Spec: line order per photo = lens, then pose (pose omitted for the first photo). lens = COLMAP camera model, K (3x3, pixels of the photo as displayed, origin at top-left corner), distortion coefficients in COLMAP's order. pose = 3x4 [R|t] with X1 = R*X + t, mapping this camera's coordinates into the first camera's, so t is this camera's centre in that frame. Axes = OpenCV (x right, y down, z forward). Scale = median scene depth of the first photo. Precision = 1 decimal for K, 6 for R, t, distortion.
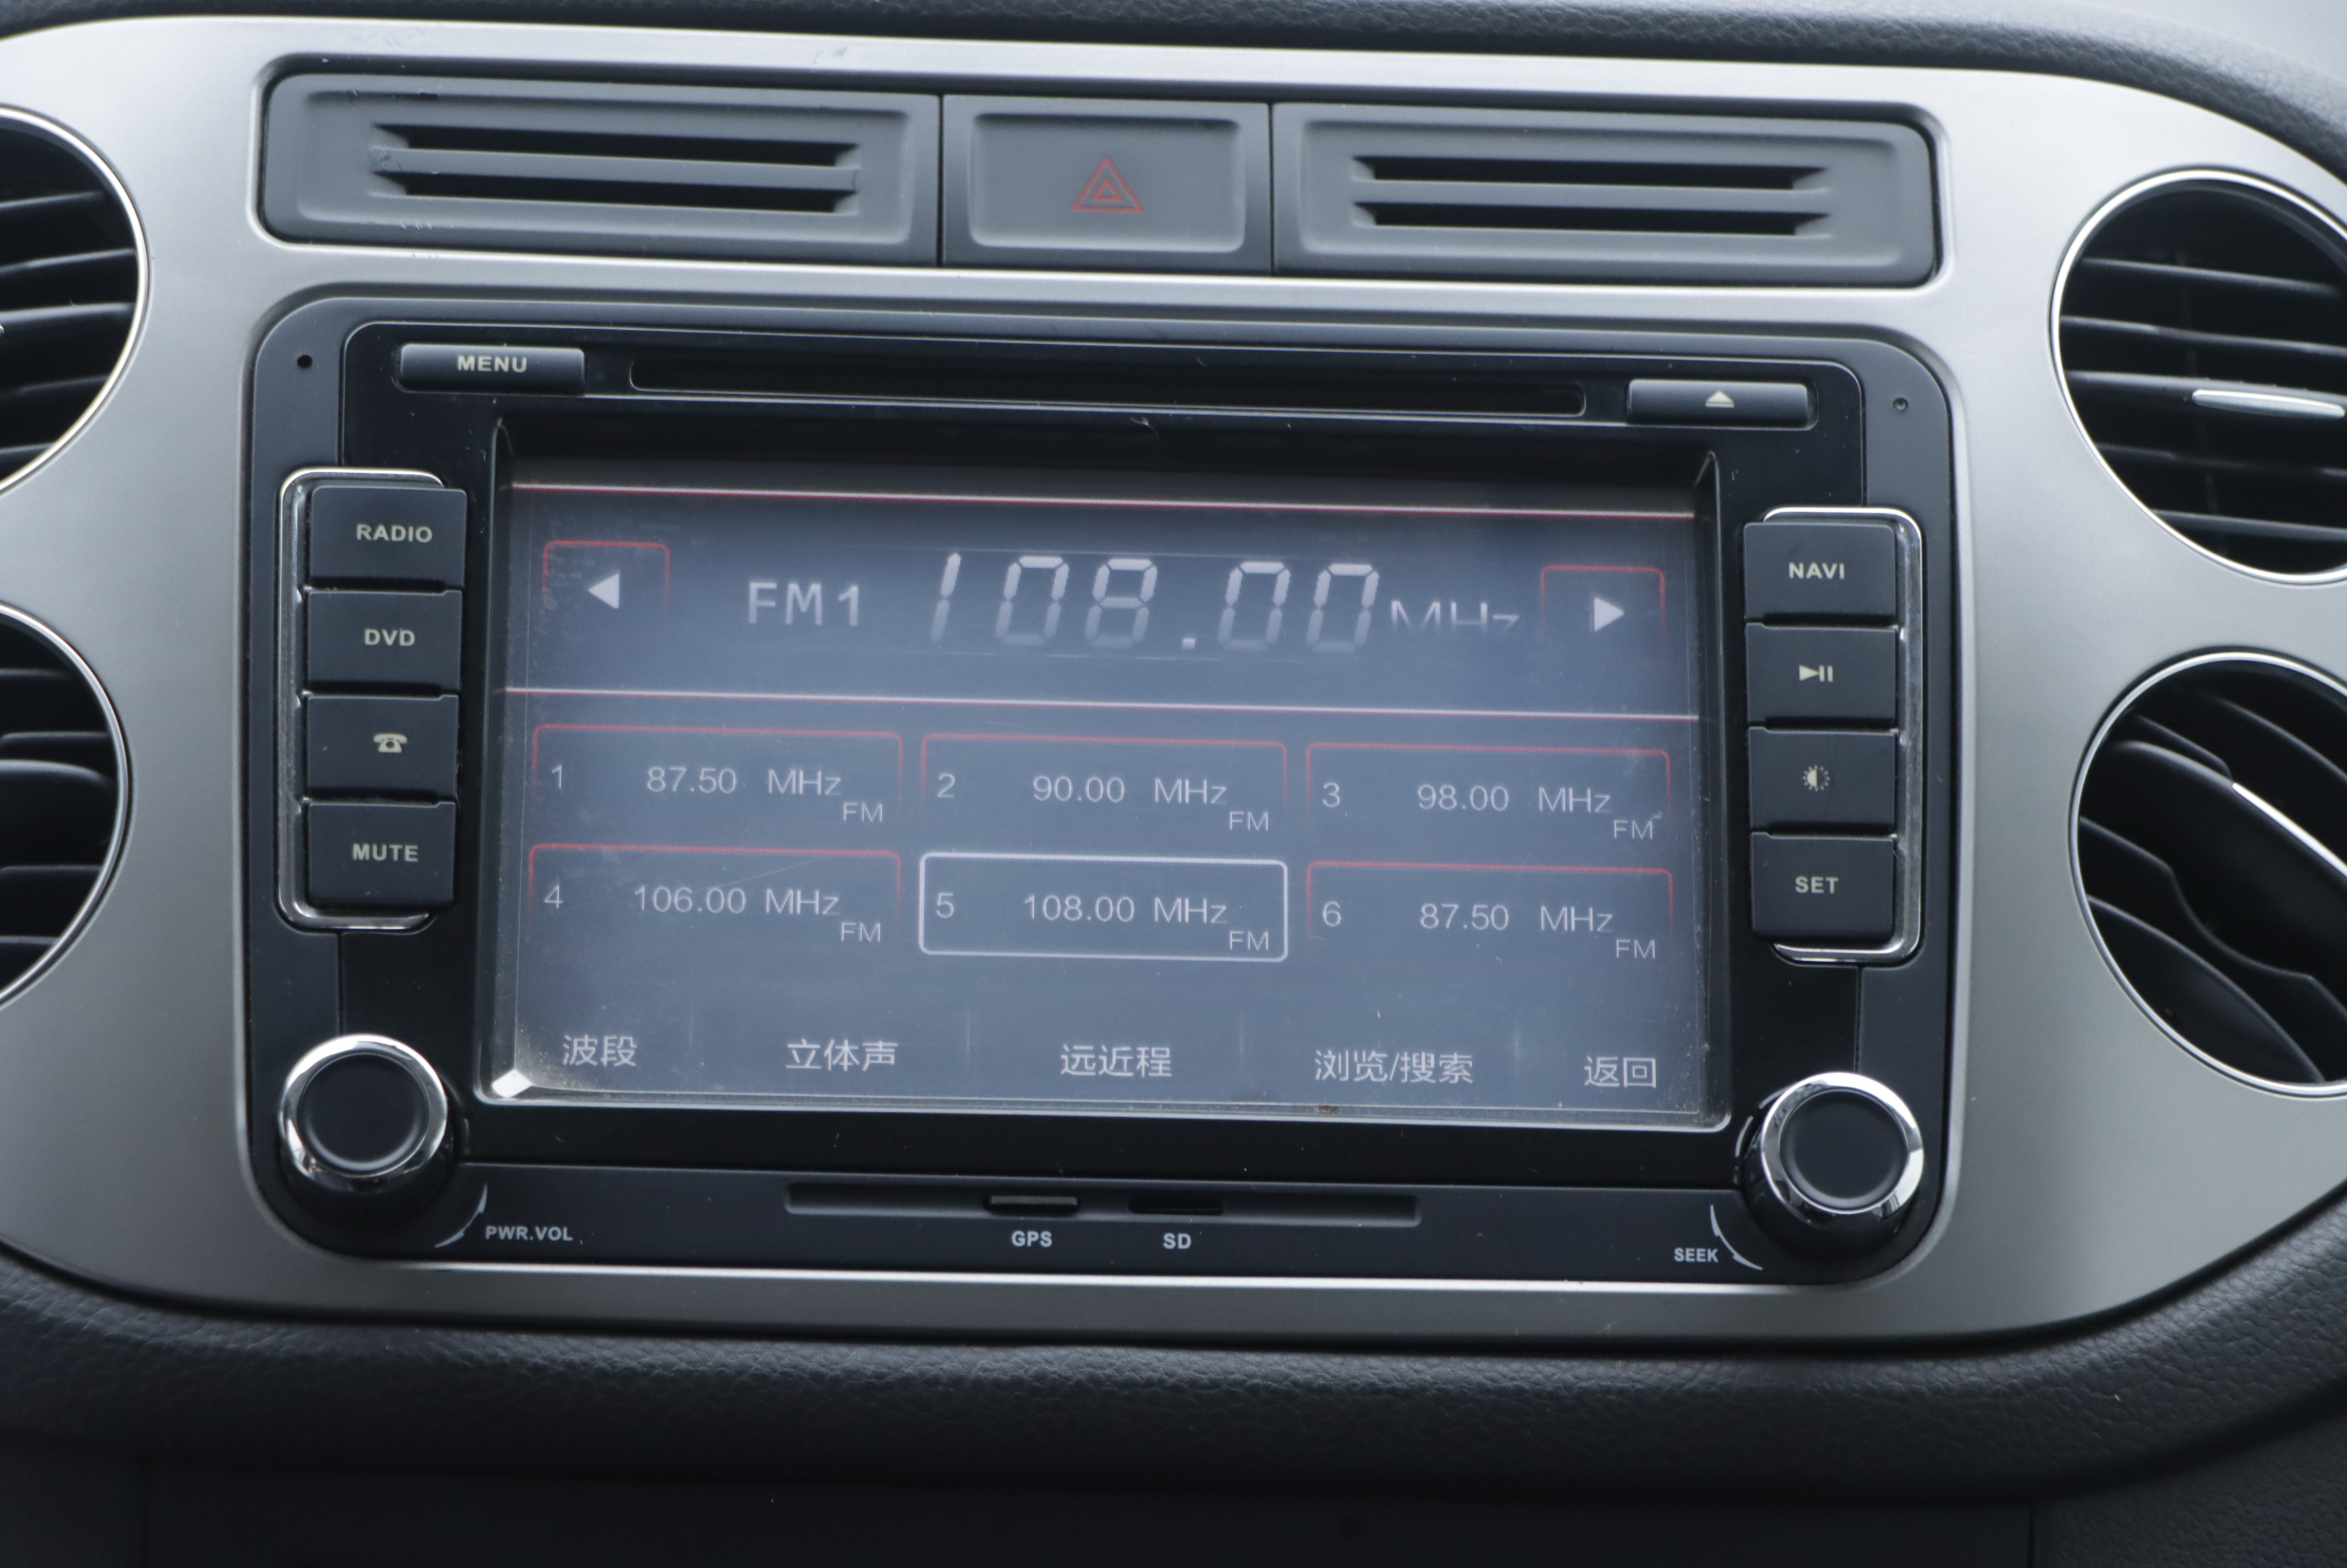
lens RADIAL K [[7285.6, 0, 1180.4], [0, 7285.6, 807.7], [0, 0, 1]] dist [0.446546, 0.000000]
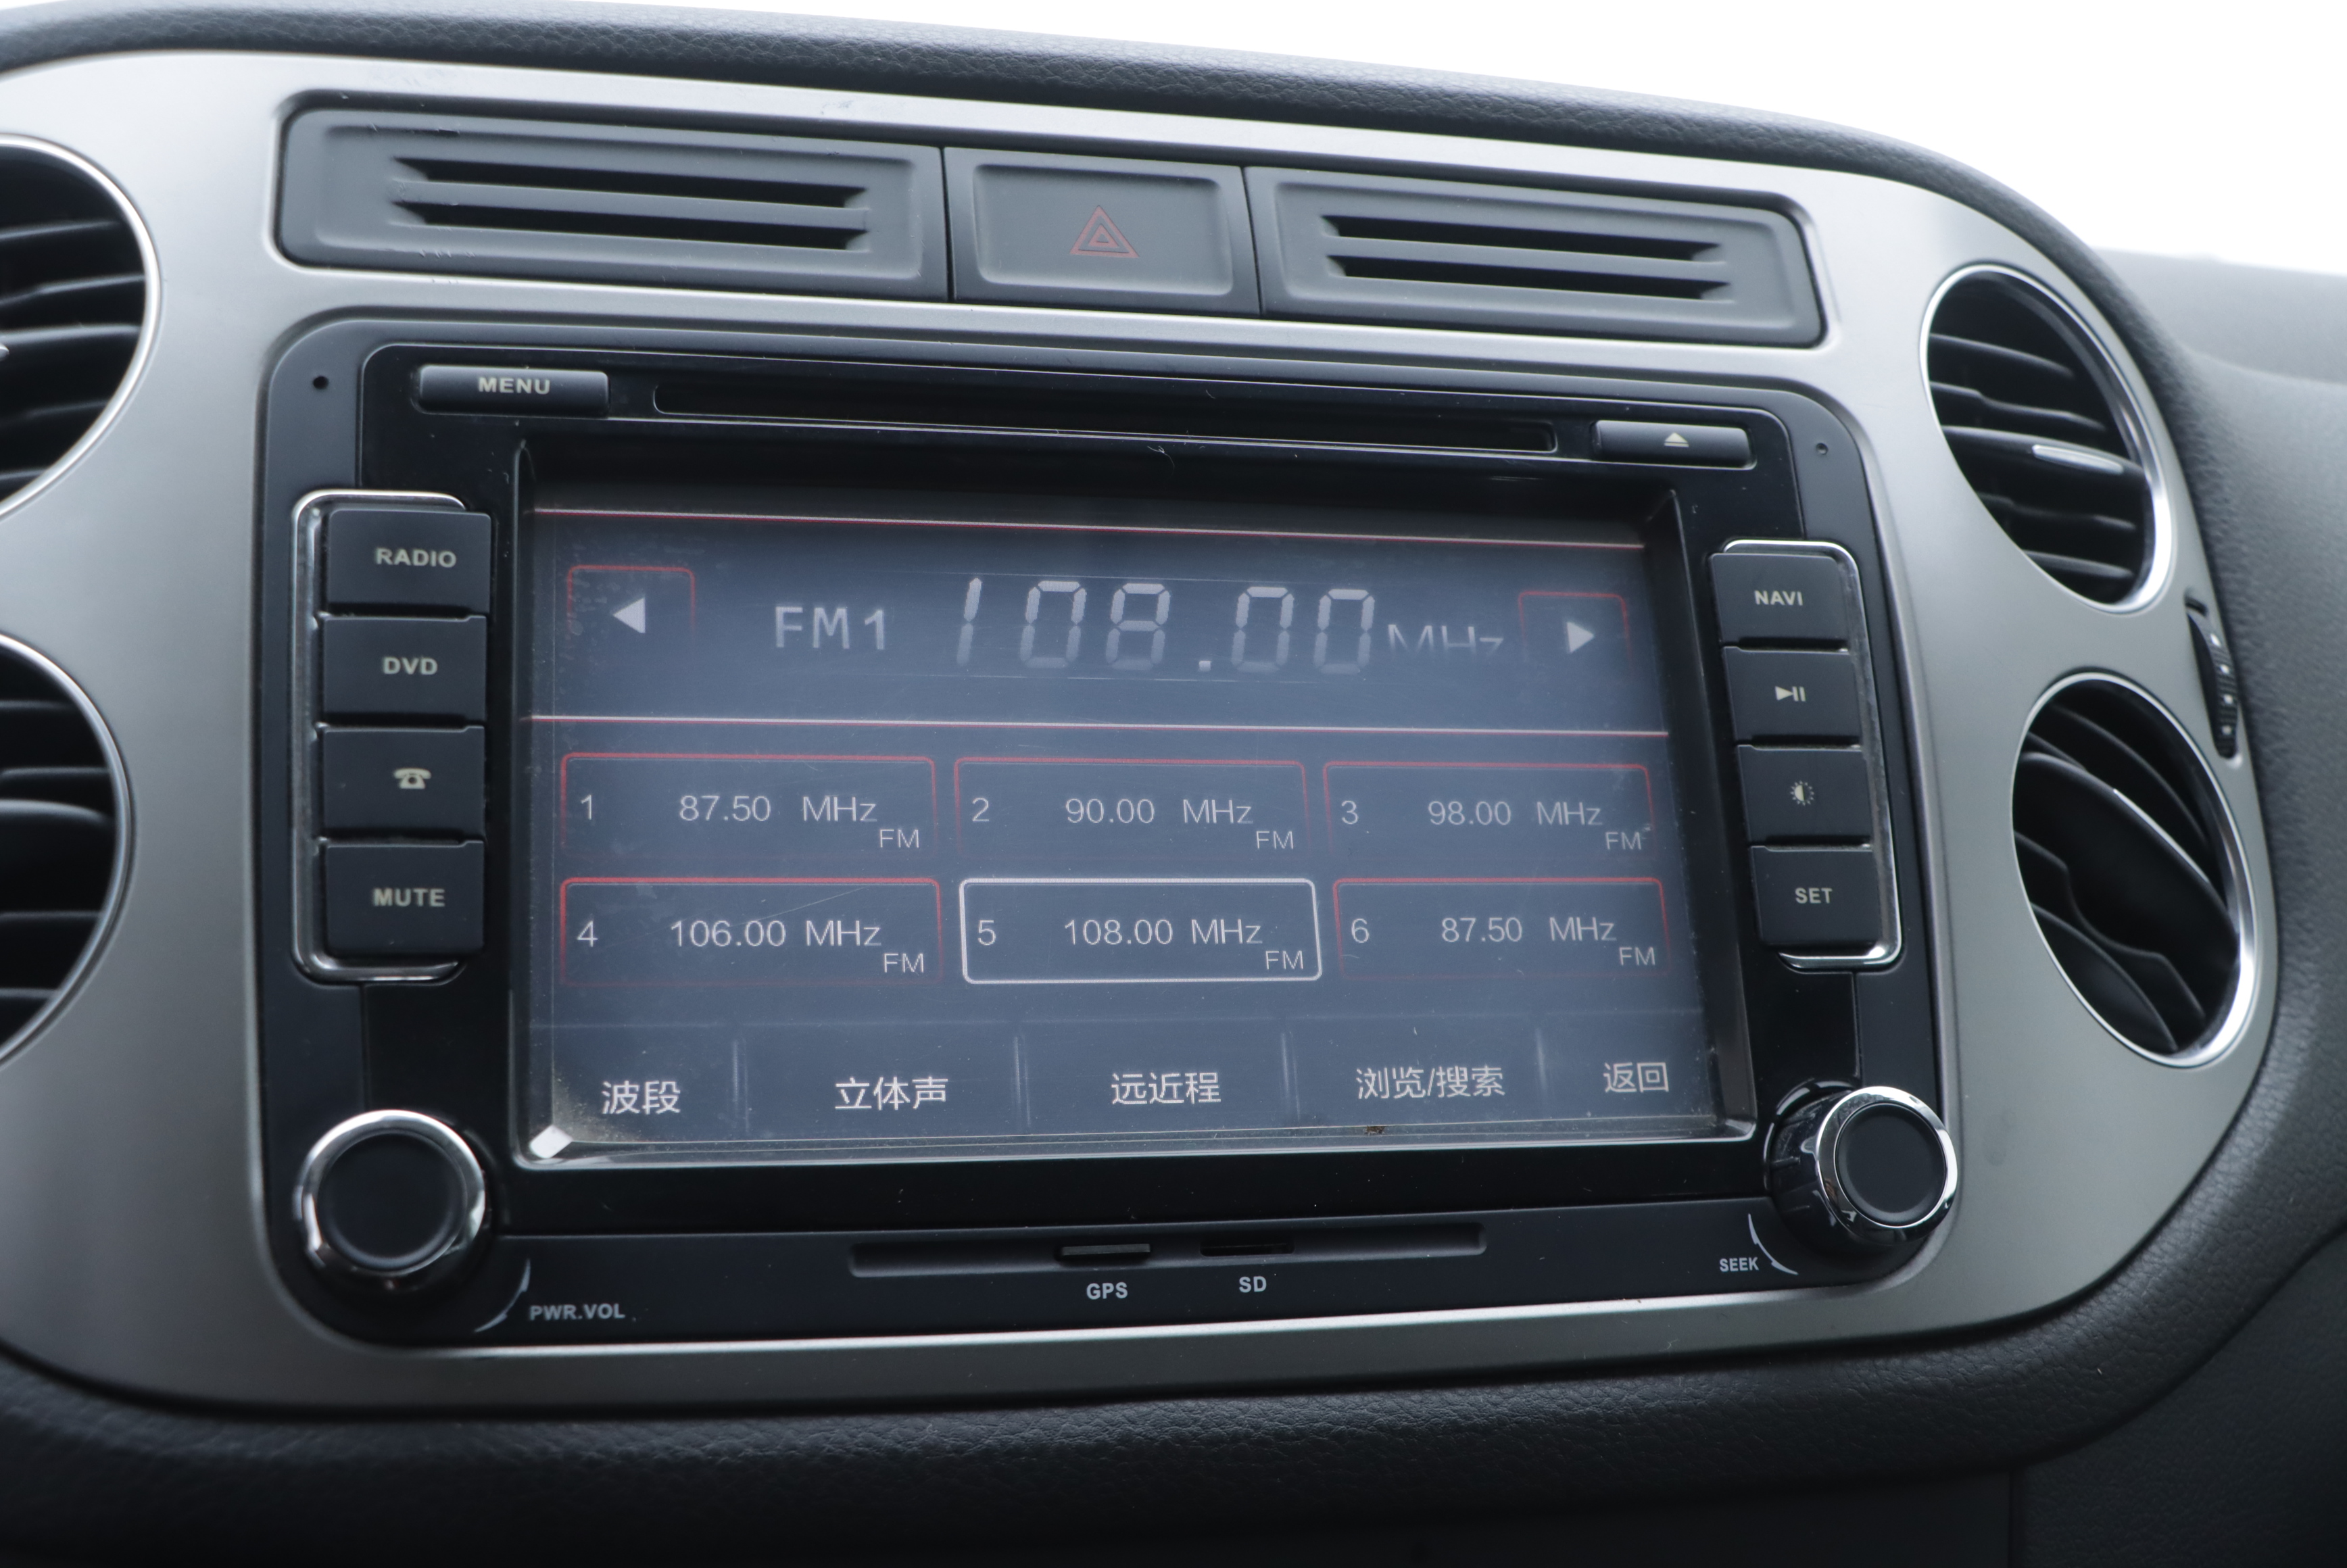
lens RADIAL K [[2581.7, 0, 1187.3], [0, 2581.7, 772.9], [0, 0, 1]] dist [-0.065825, 0.000000]
pose [[0.982302, -0.011029, 0.186981, -0.071047], [0.004786, 0.999417, 0.033807, -0.020104], [-0.187244, -0.032314, 0.981782, 0.651269]]
